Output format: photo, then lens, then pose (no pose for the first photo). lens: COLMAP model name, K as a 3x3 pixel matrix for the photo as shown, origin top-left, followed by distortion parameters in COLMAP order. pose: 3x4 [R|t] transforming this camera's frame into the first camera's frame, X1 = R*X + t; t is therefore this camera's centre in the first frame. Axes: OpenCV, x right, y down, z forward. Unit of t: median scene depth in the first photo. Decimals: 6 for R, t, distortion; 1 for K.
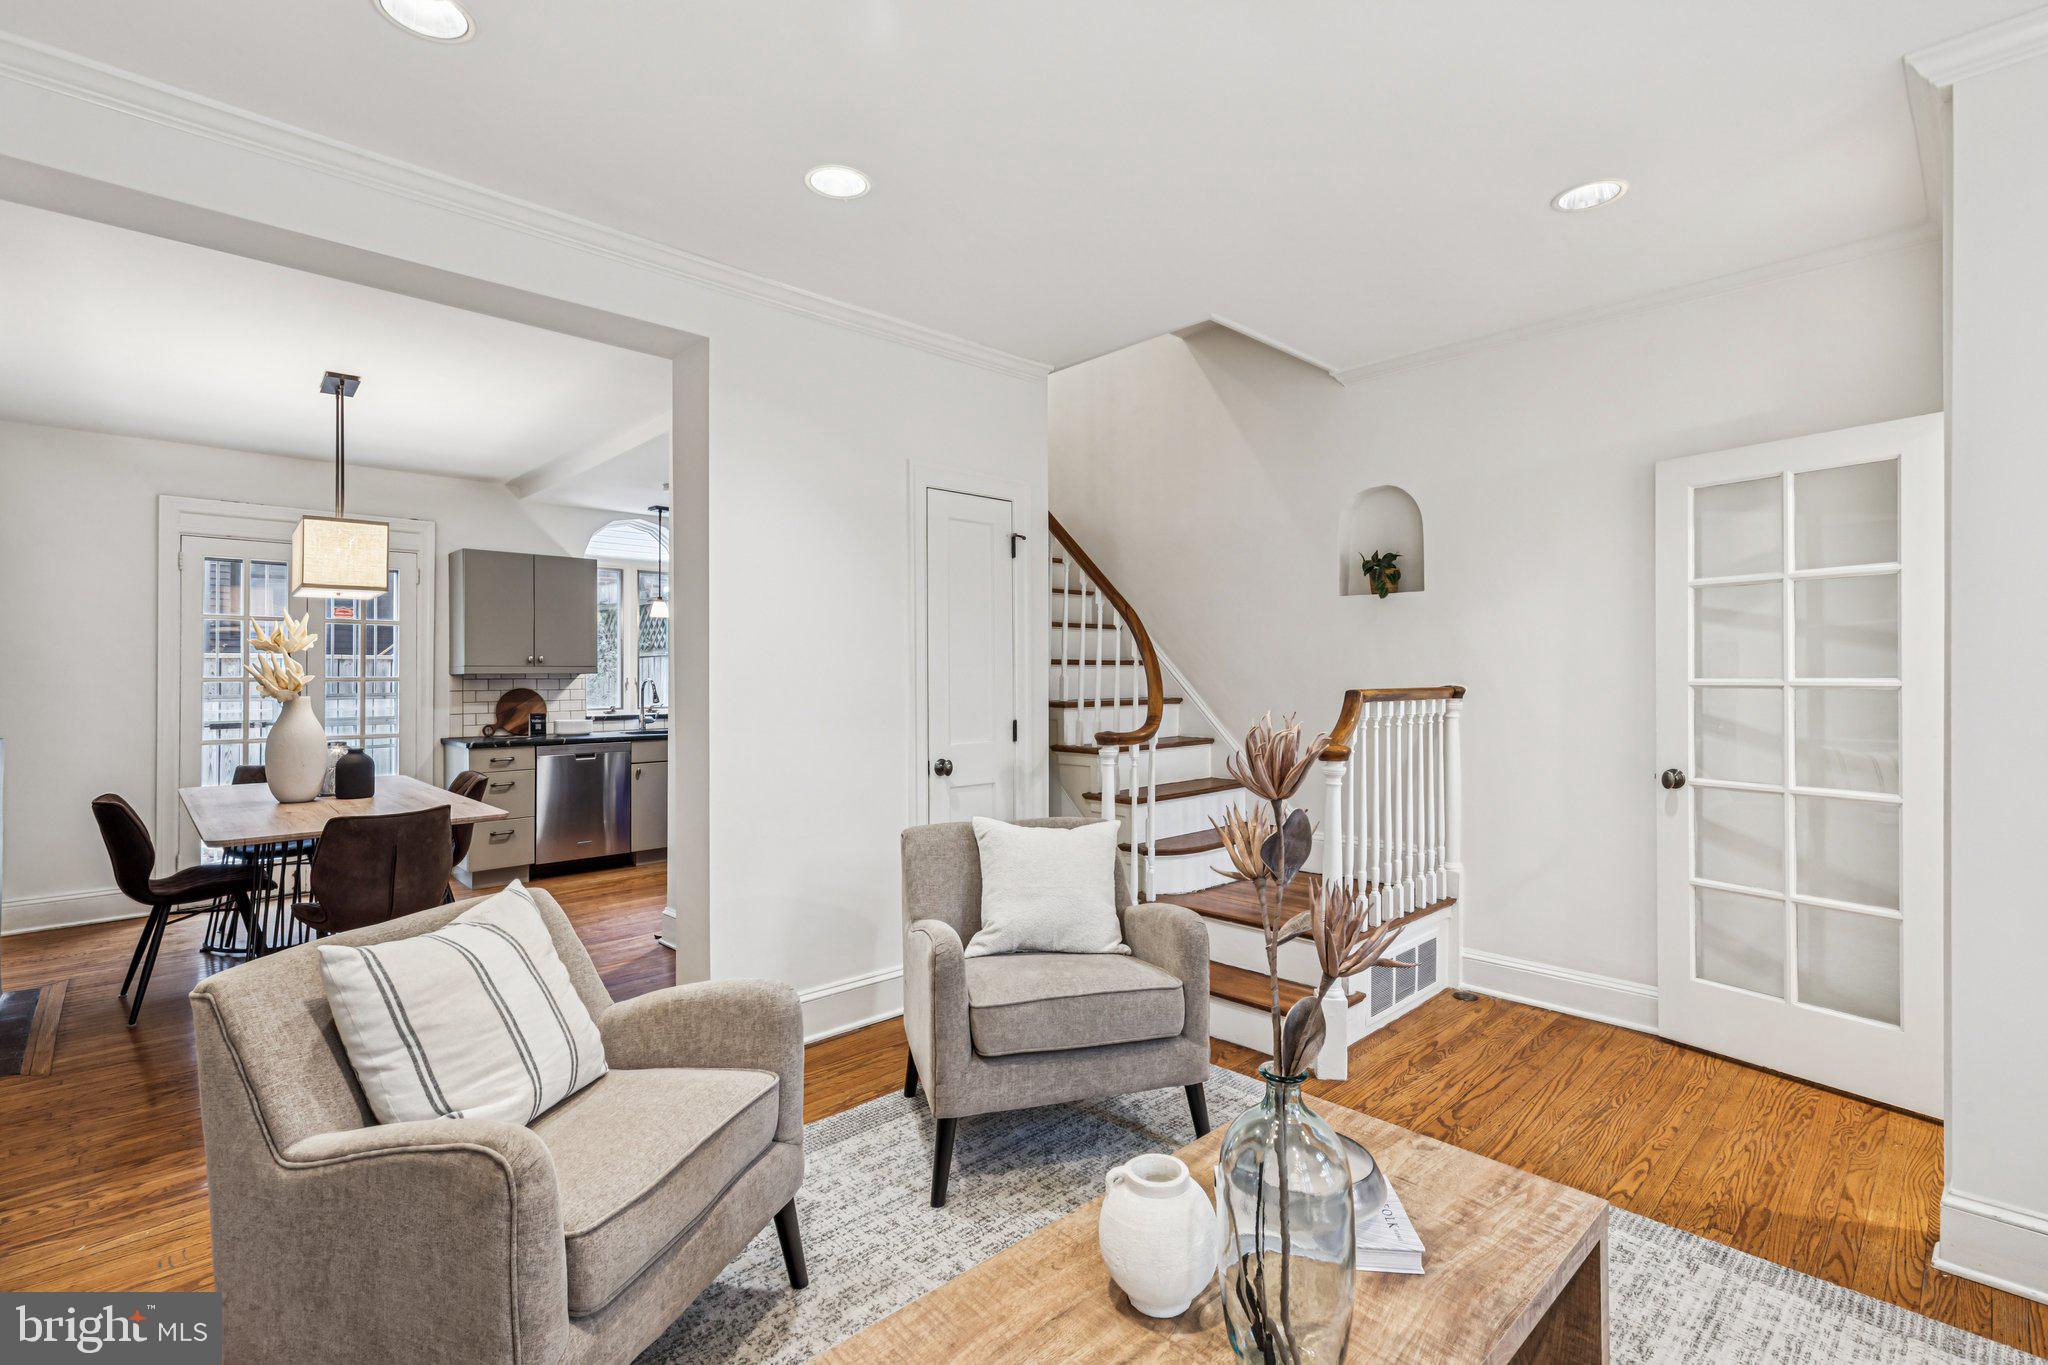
lens RADIAL K [[942.6, 0, 1020.0], [0, 942.6, 665.5], [0, 0, 1]] dist [0.001240, 0.000498]
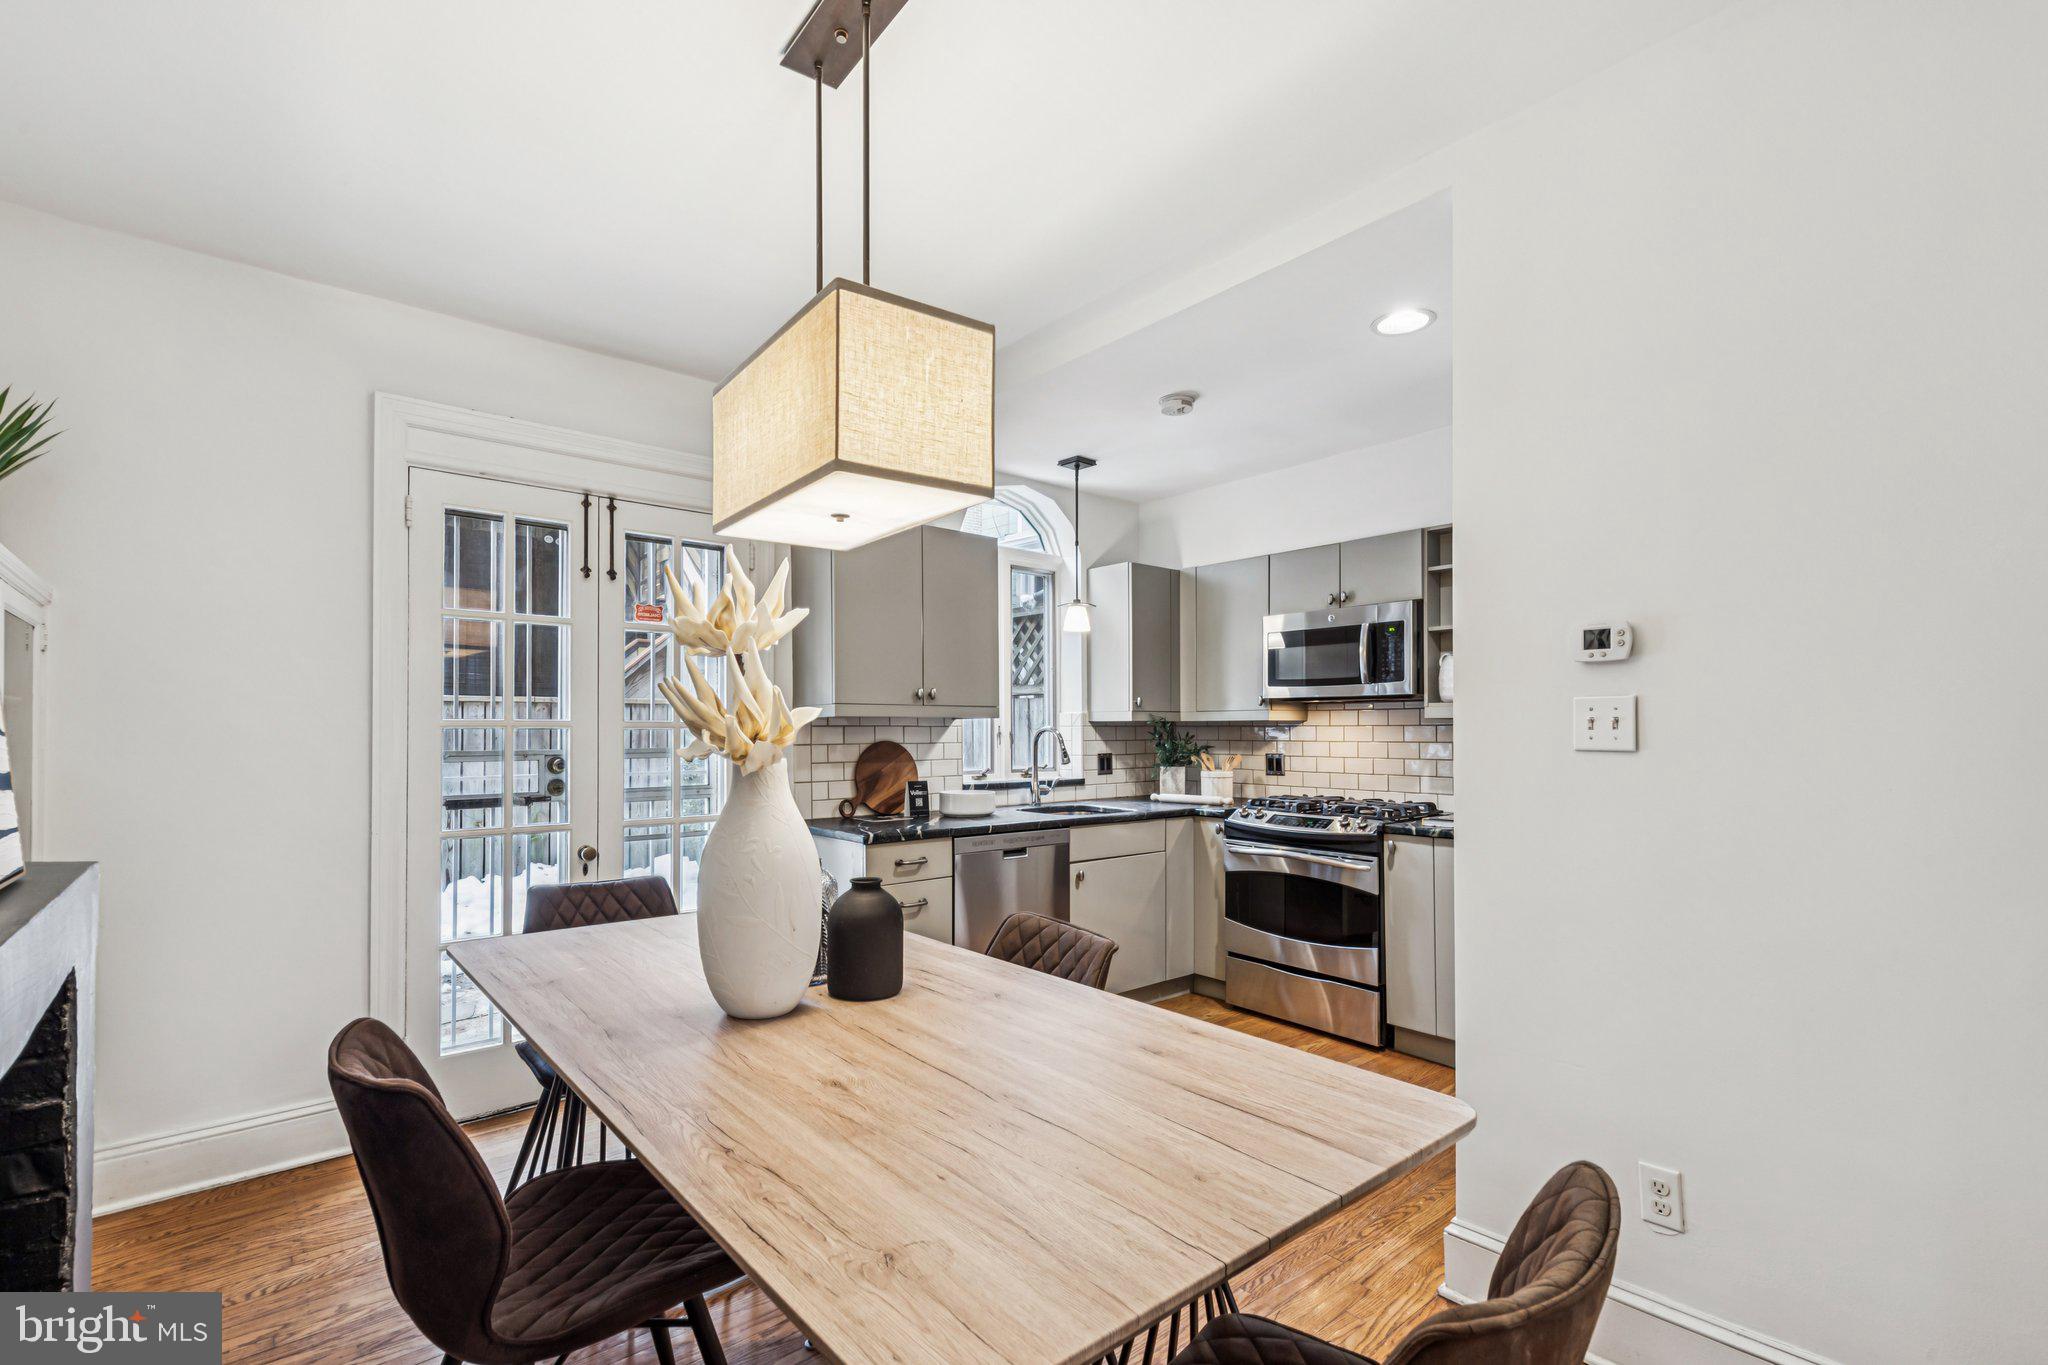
lens RADIAL K [[935.8, 0, 1029.0], [0, 935.8, 720.5], [0, 0, 1]] dist [0.001355, -0.000028]
pose [[0.998623, -0.000242, -0.052468, -0.405150], [0.000202, 1.000000, -0.000754, 0.011180], [0.052468, 0.000743, 0.998622, 0.381745]]
